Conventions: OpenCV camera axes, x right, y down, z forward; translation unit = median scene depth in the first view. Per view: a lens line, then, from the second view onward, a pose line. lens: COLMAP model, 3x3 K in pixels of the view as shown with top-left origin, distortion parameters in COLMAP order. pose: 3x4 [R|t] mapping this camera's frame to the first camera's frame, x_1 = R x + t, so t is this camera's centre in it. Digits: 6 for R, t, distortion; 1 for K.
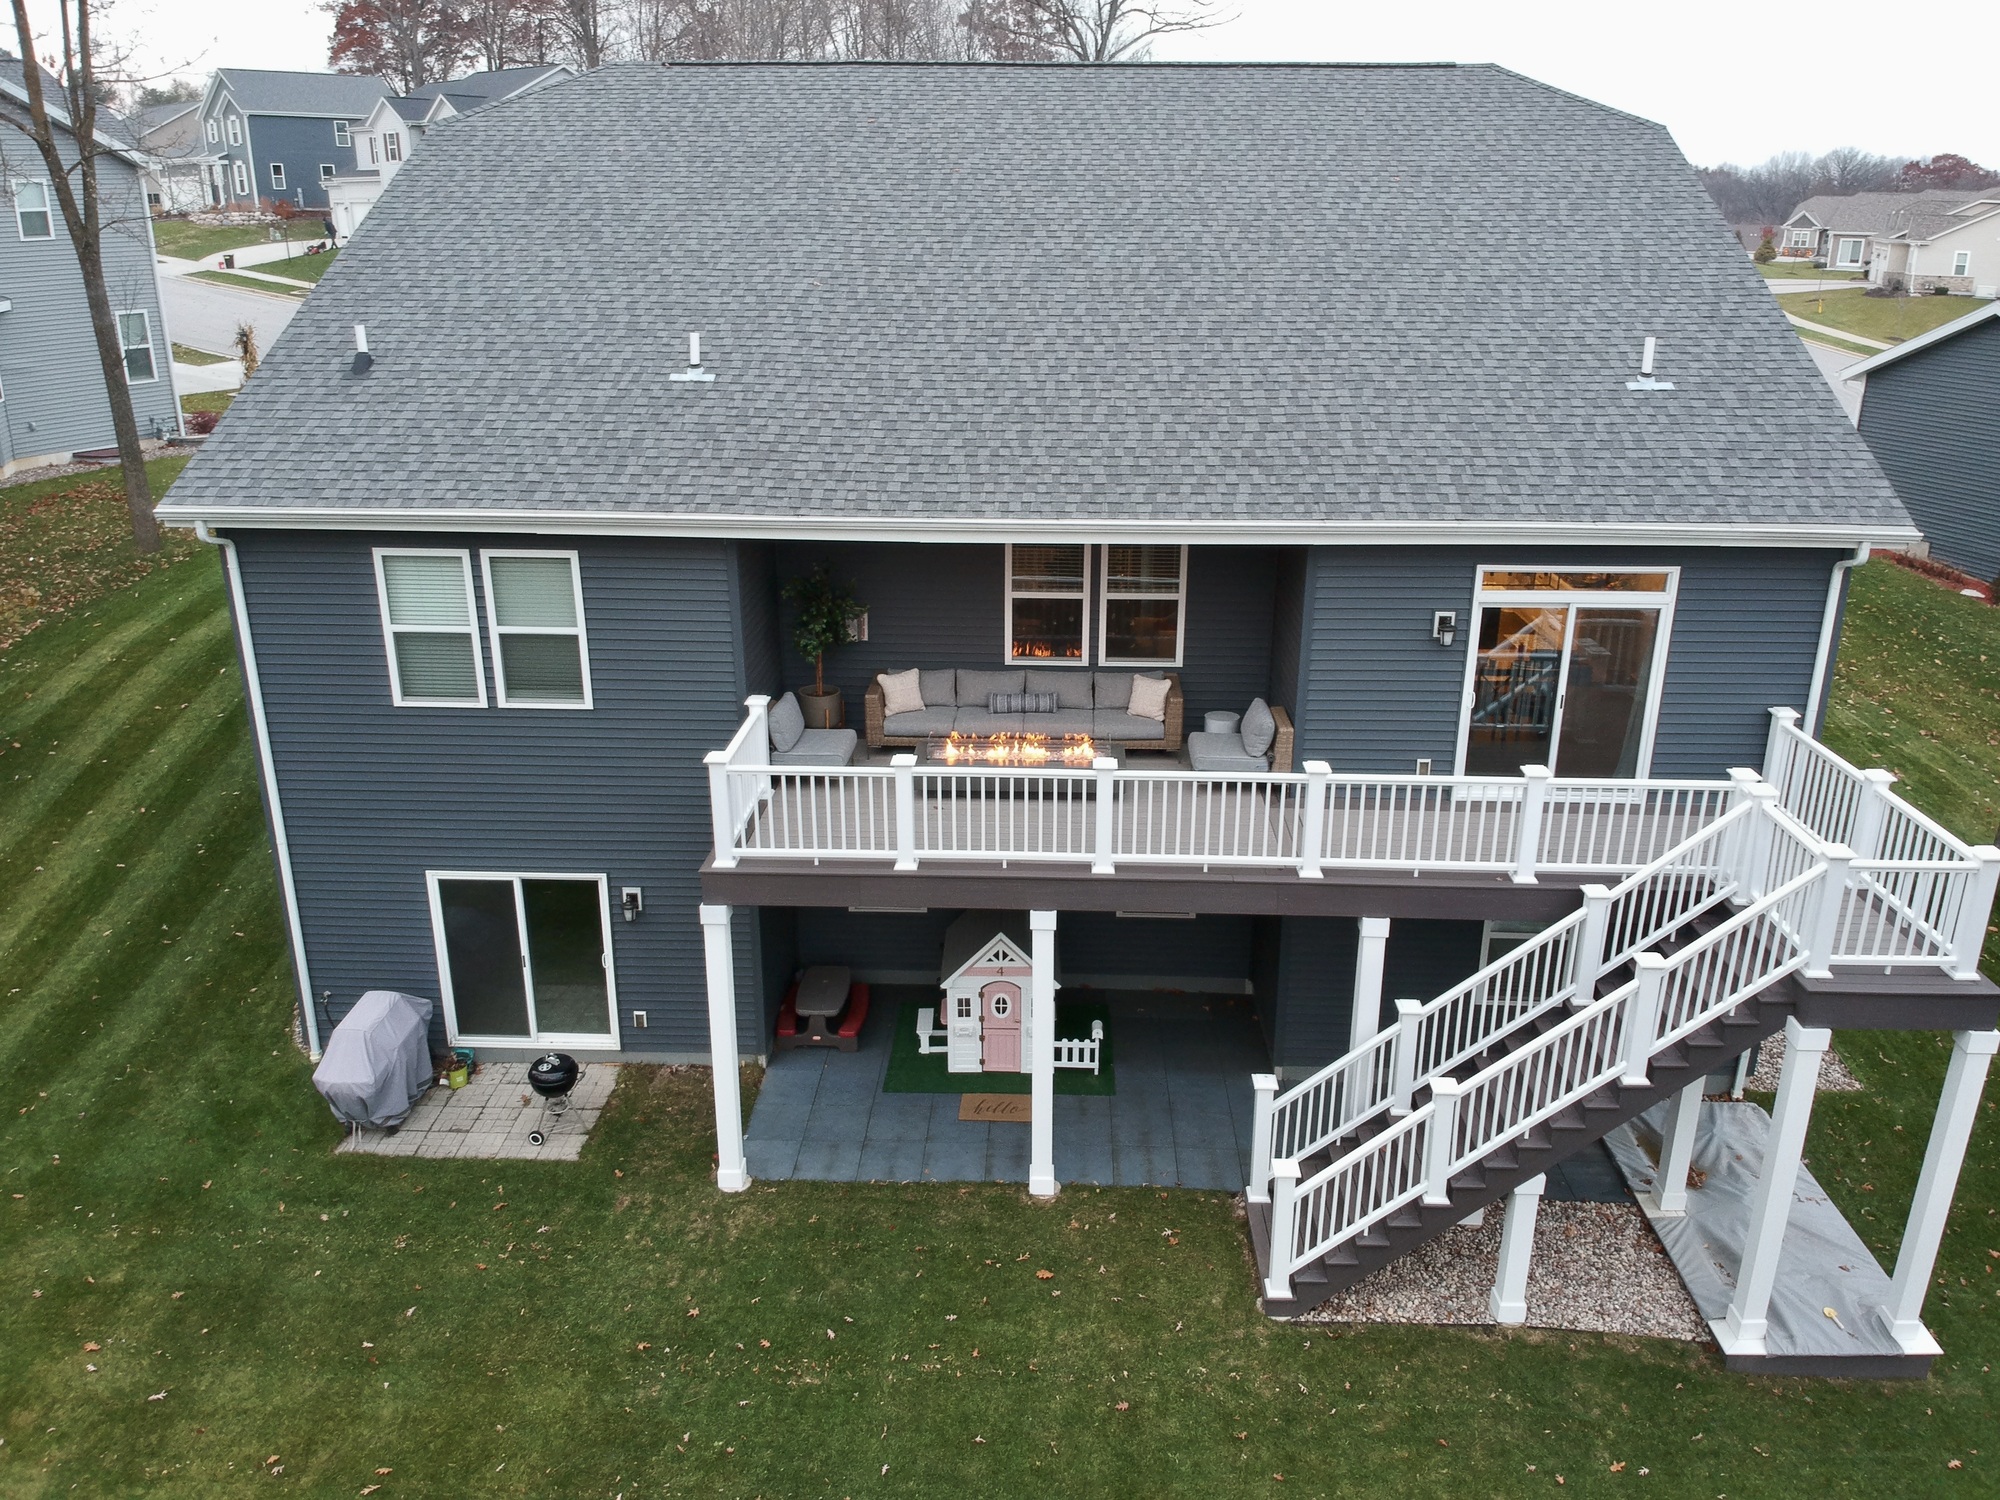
lens RADIAL K [[1468.0, 0, 988.4], [0, 1468.0, 780.1], [0, 0, 1]] dist [0.042956, -0.005894]
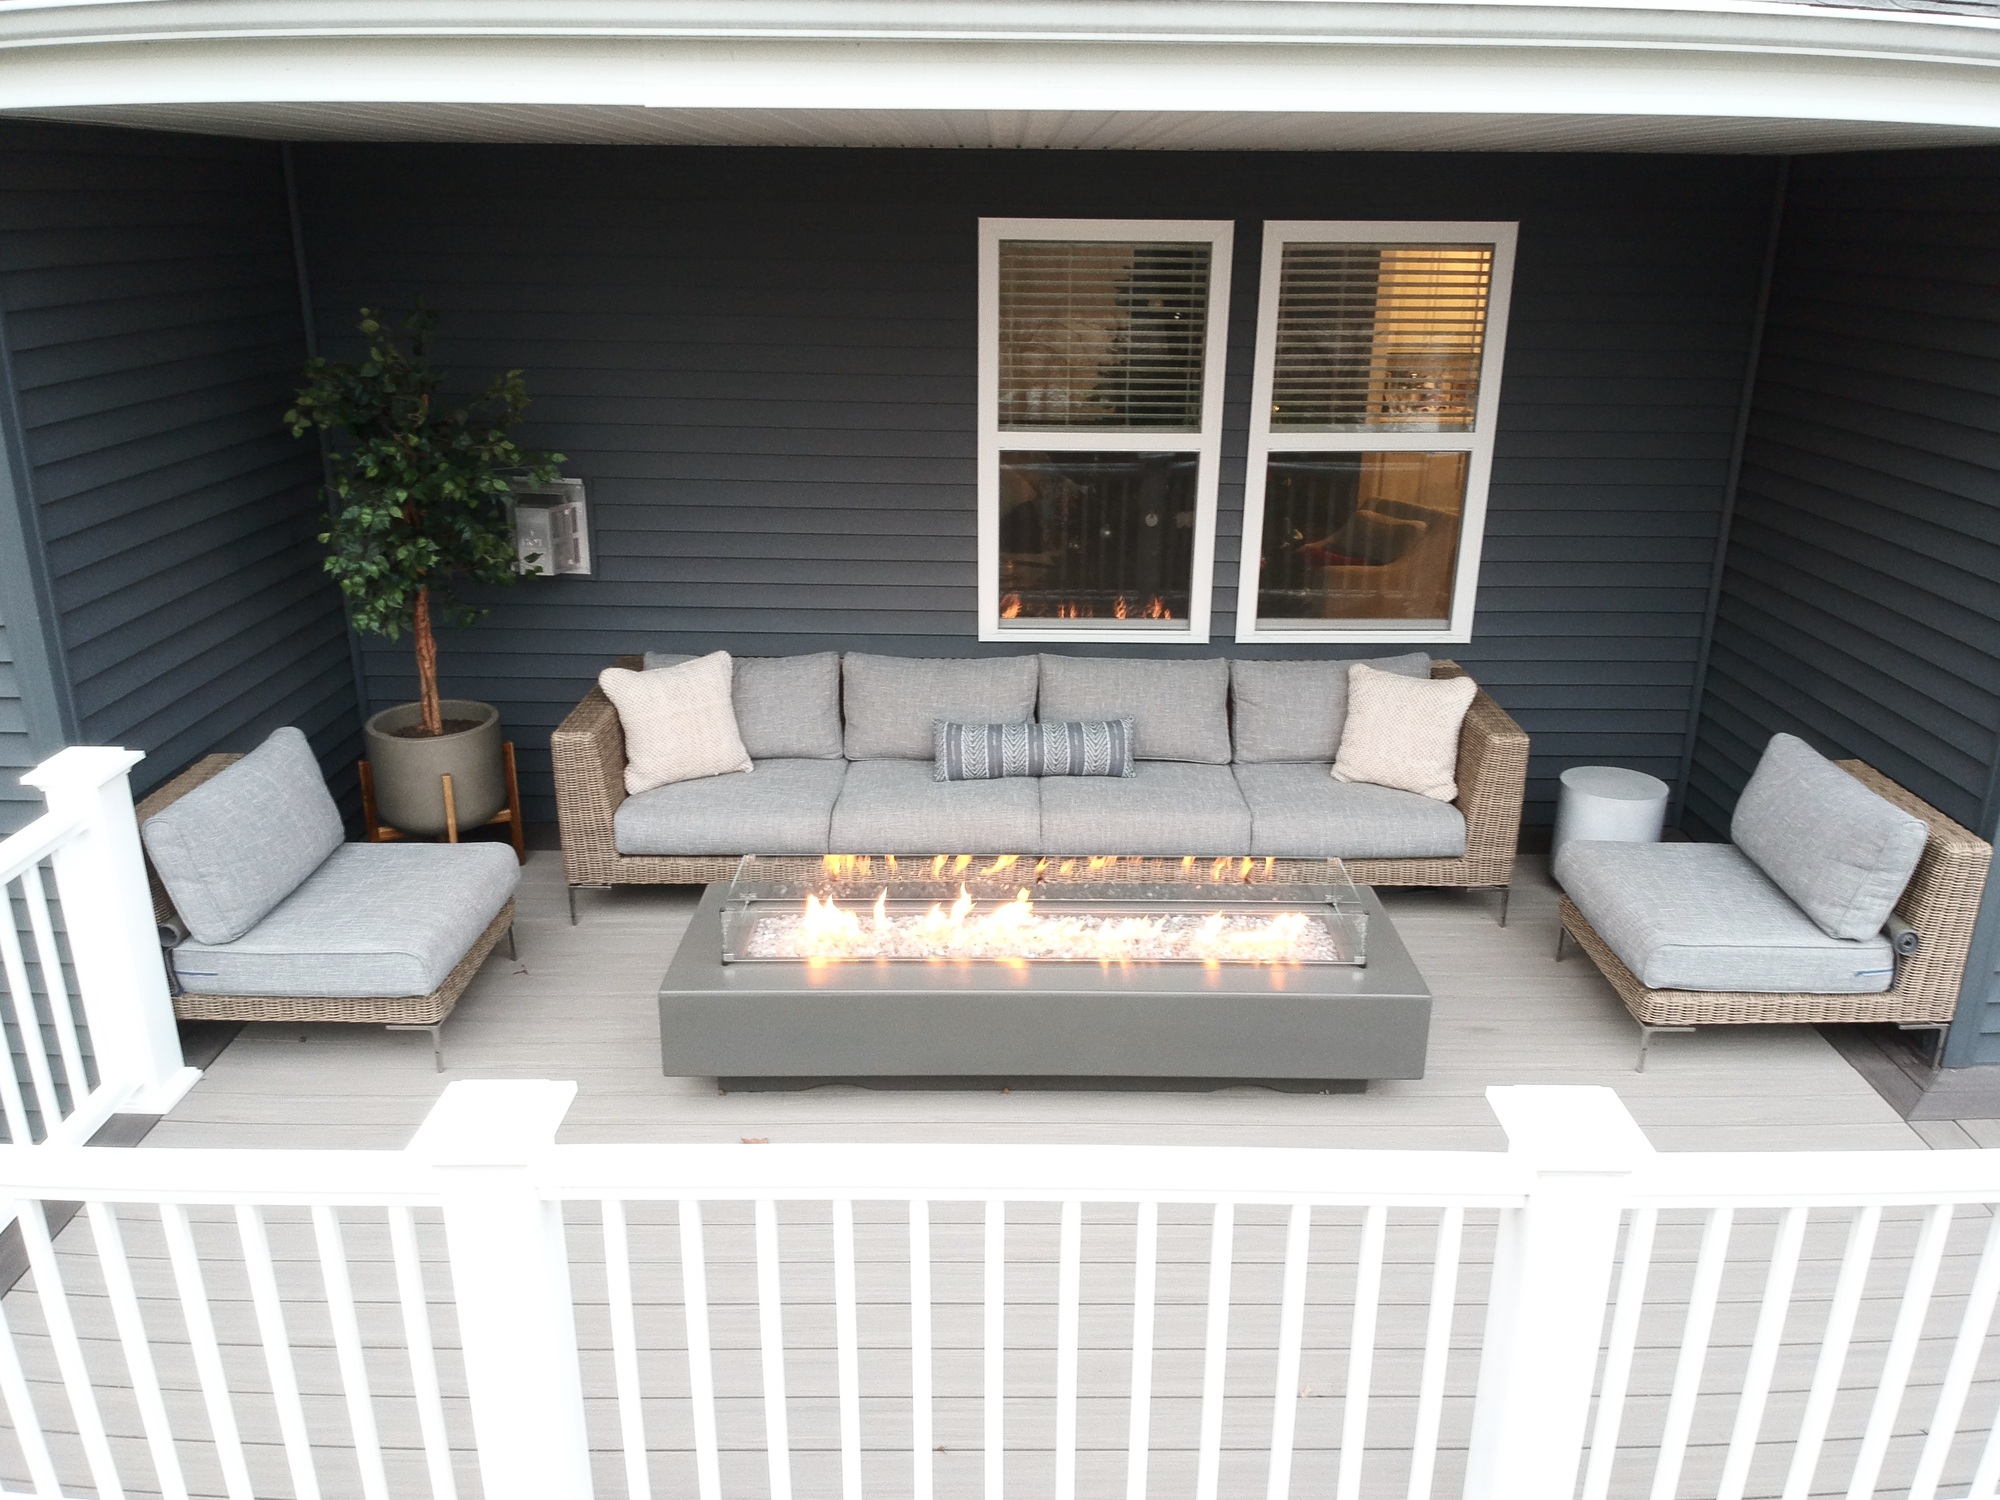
lens RADIAL K [[1468.0, 0, 988.4], [0, 1468.0, 780.1], [0, 0, 1]] dist [0.042956, -0.005894]
pose [[0.999354, -0.010652, 0.034329, 0.000665], [0.010641, 0.999943, 0.000497, -0.045611], [-0.034332, -0.000131, 0.999410, 0.655269]]
